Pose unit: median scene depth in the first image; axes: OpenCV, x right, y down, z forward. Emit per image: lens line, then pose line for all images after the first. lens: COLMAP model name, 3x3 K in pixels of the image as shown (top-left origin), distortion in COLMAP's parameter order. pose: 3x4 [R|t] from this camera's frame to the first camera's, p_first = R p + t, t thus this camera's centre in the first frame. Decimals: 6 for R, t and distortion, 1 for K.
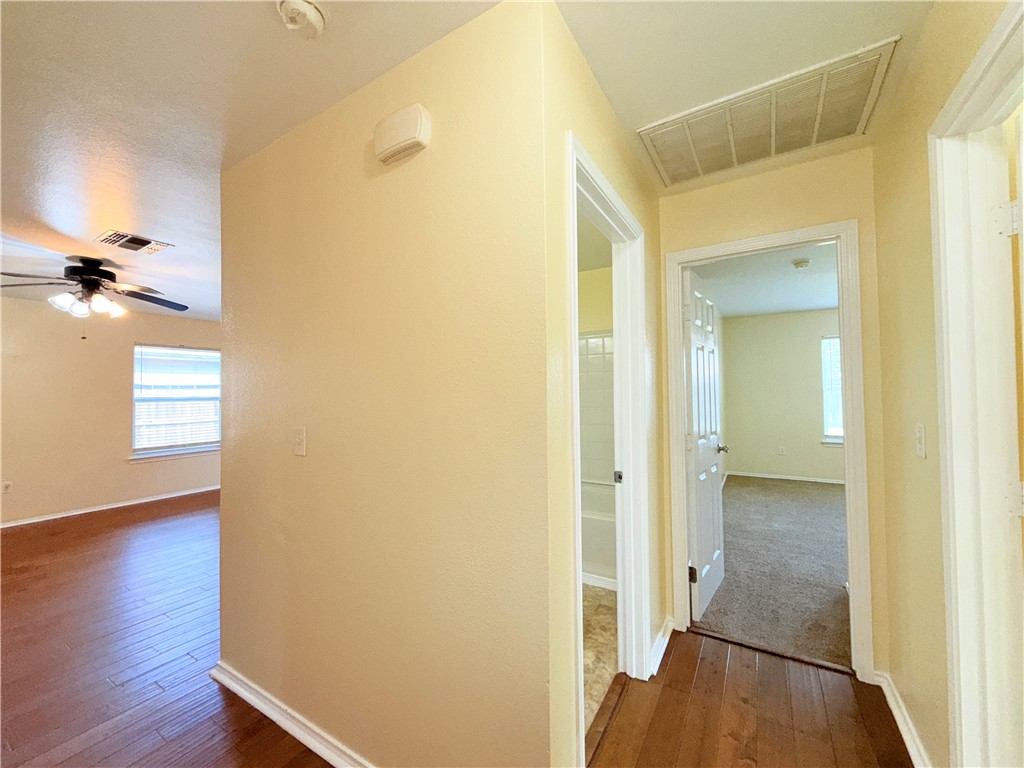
lens RADIAL K [[406.3, 0, 507.8], [0, 406.3, 377.8], [0, 0, 1]] dist [-0.001968, 0.001030]
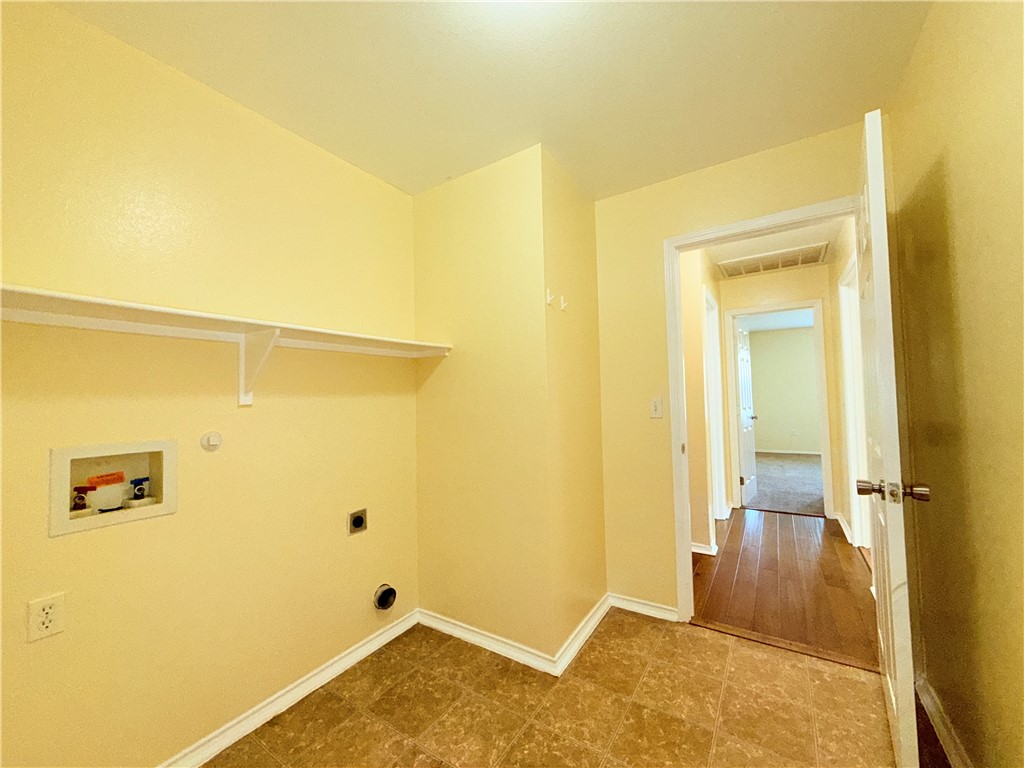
lens RADIAL K [[406.3, 0, 510.6], [0, 406.3, 375.8], [0, 0, 1]] dist [-0.001968, 0.001030]
pose [[0.999706, -0.015210, -0.018871, -0.574997], [0.014990, 0.999819, -0.011715, 0.006600], [0.019046, 0.011429, 0.999753, -0.908246]]
